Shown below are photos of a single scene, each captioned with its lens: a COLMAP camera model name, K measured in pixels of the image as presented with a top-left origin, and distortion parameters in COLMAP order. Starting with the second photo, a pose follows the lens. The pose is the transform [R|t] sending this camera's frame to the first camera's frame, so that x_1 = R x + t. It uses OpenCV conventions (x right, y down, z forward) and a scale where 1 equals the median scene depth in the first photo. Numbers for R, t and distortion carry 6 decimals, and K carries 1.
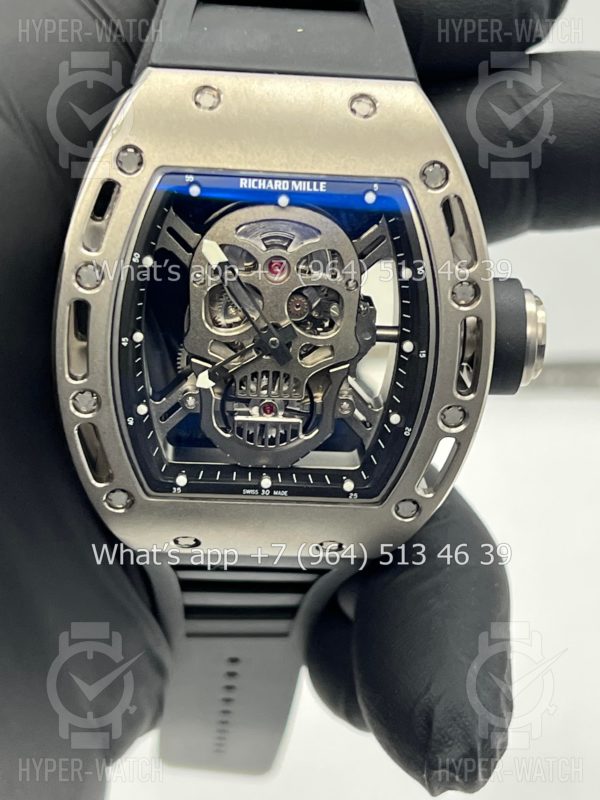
lens RADIAL K [[1867.4, 0, 301.4], [0, 1867.4, 397.6], [0, 0, 1]] dist [0.280295, 0.000000]
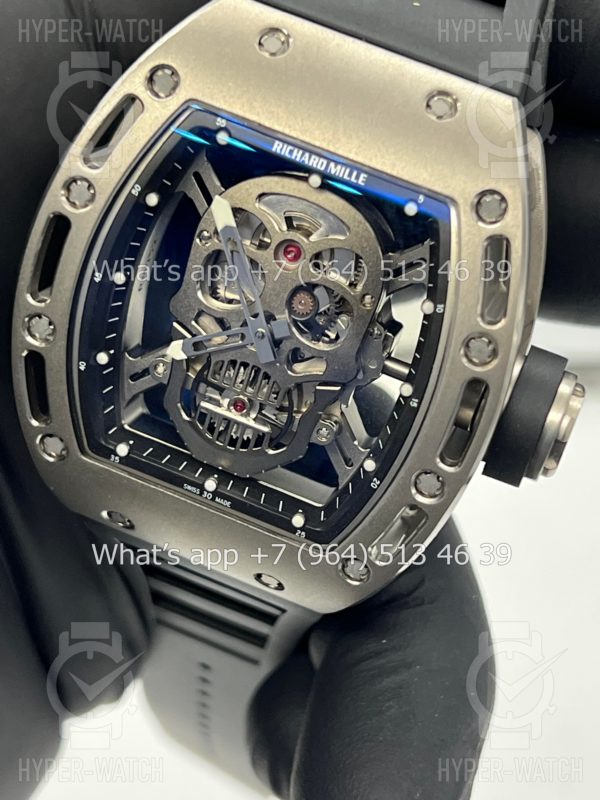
lens RADIAL K [[1867.4, 0, 300.6], [0, 1867.4, 398.2], [0, 0, 1]] dist [0.280295, 0.000000]
pose [[0.922319, 0.328678, -0.203222, 0.188223], [-0.330280, 0.943497, 0.026984, -0.030838], [0.200609, 0.042232, 0.978761, 0.153166]]
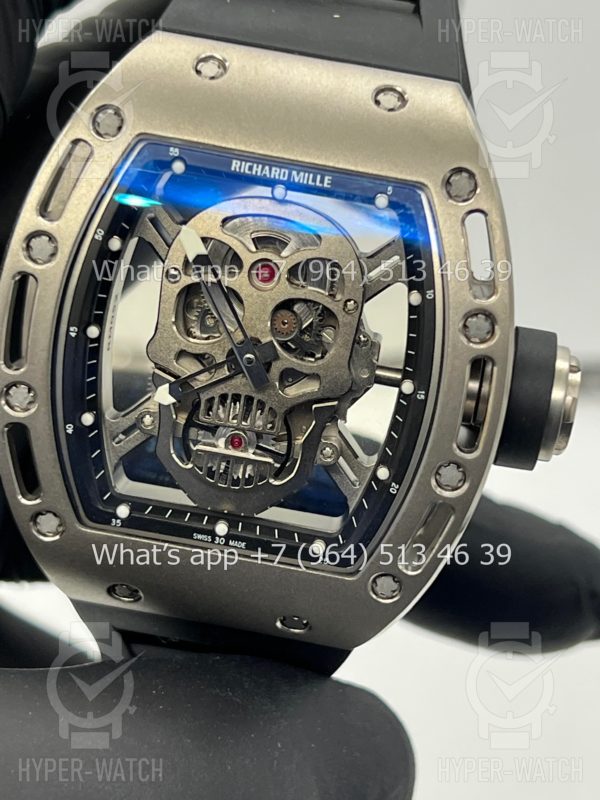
lens RADIAL K [[1867.4, 0, 301.9], [0, 1867.4, 405.1], [0, 0, 1]] dist [0.280295, 0.000000]
pose [[0.984715, 0.130617, -0.115219, 0.108474], [-0.144559, 0.981904, -0.122339, 0.090403], [0.097154, 0.137124, 0.985778, 0.170044]]
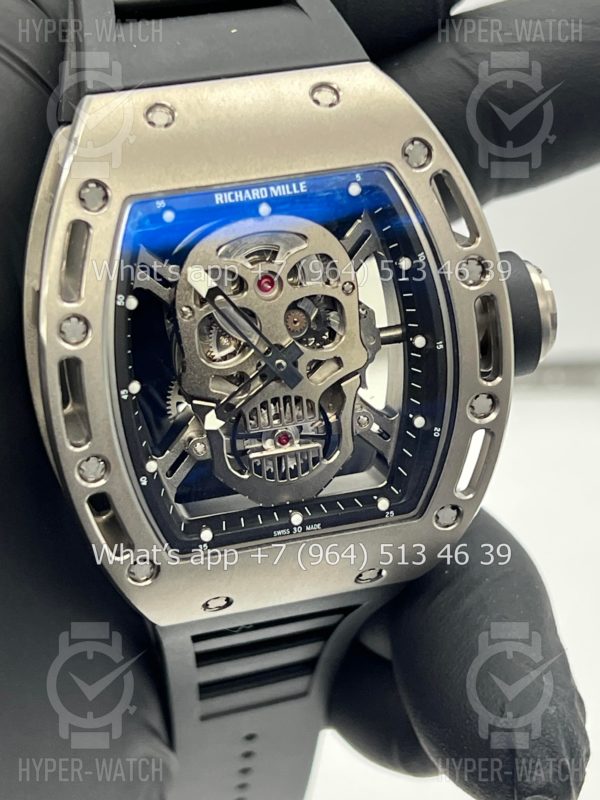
lens RADIAL K [[1867.4, 0, 302.6], [0, 1867.4, 399.7], [0, 0, 1]] dist [0.280295, 0.000000]
pose [[0.971227, -0.197650, 0.132860, -0.128571], [0.203552, 0.978532, -0.032275, 0.018965], [-0.123629, 0.058390, 0.990609, 0.091773]]
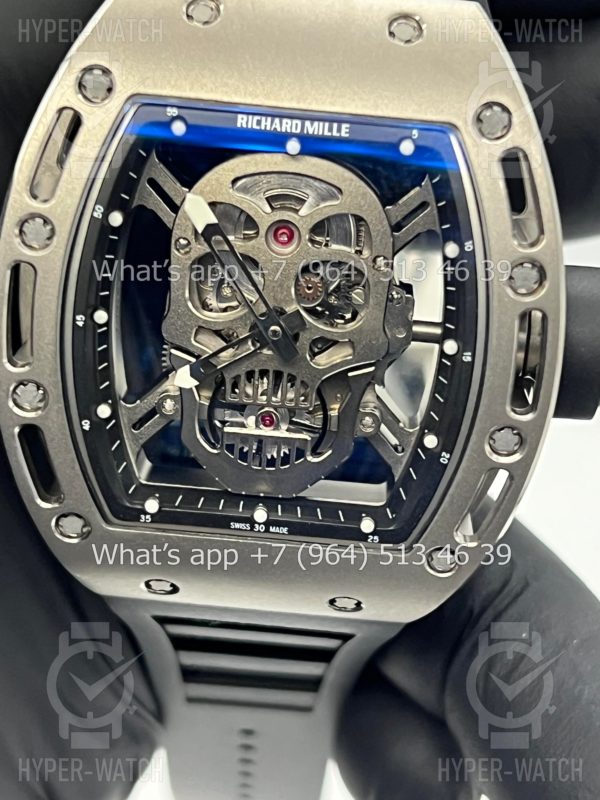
lens RADIAL K [[1867.4, 0, 298.0], [0, 1867.4, 402.1], [0, 0, 1]] dist [0.280295, 0.000000]
pose [[0.994701, 0.050661, -0.089462, 0.064832], [-0.053690, 0.998052, -0.031772, 0.023038], [0.087679, 0.036407, 0.995483, 0.233010]]
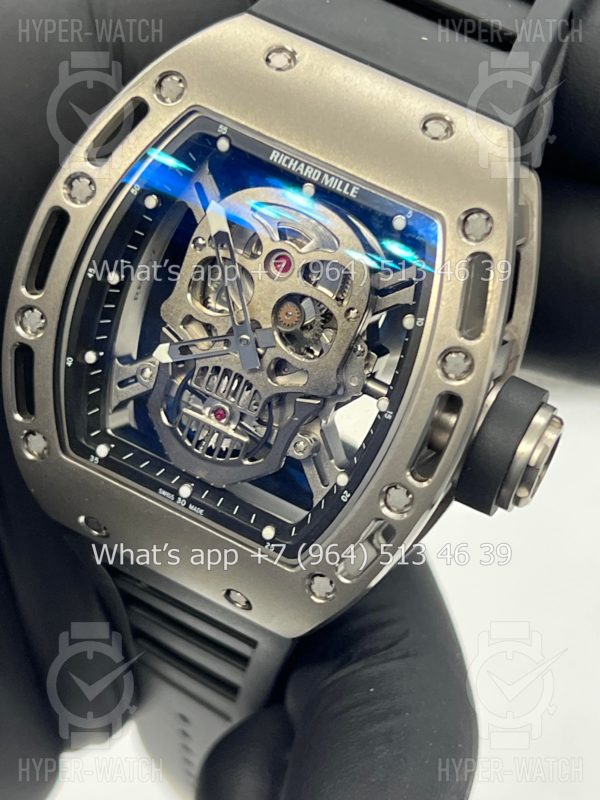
lens RADIAL K [[1867.4, 0, 302.8], [0, 1867.4, 405.6], [0, 0, 1]] dist [0.280295, 0.000000]
pose [[0.881200, 0.375225, -0.287563, 0.273077], [-0.408270, 0.910700, -0.062770, 0.042406], [0.238331, 0.172716, 0.955703, 0.169022]]
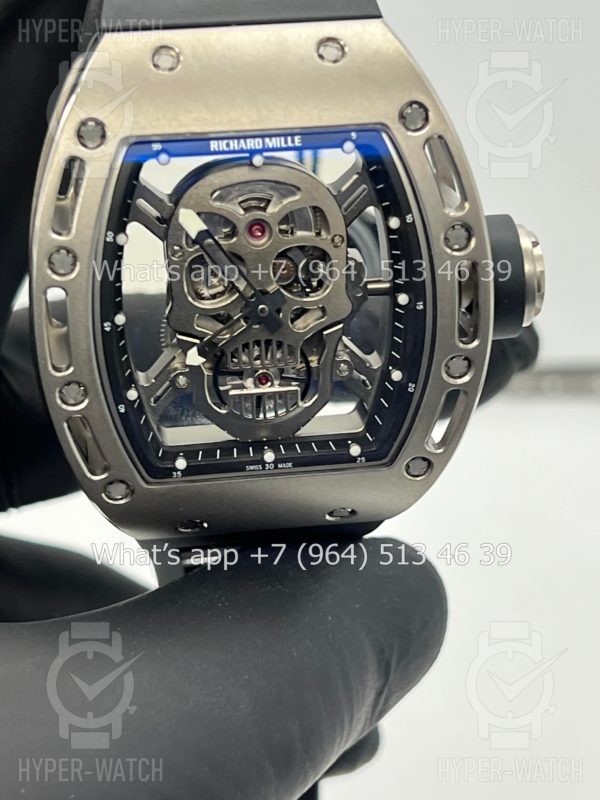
lens RADIAL K [[1867.4, 0, 299.3], [0, 1867.4, 399.8], [0, 0, 1]] dist [0.280295, 0.000000]
pose [[0.993809, -0.107659, 0.027447, -0.027207], [0.106472, 0.993447, 0.041560, -0.021610], [-0.031741, -0.038381, 0.998759, 0.048695]]
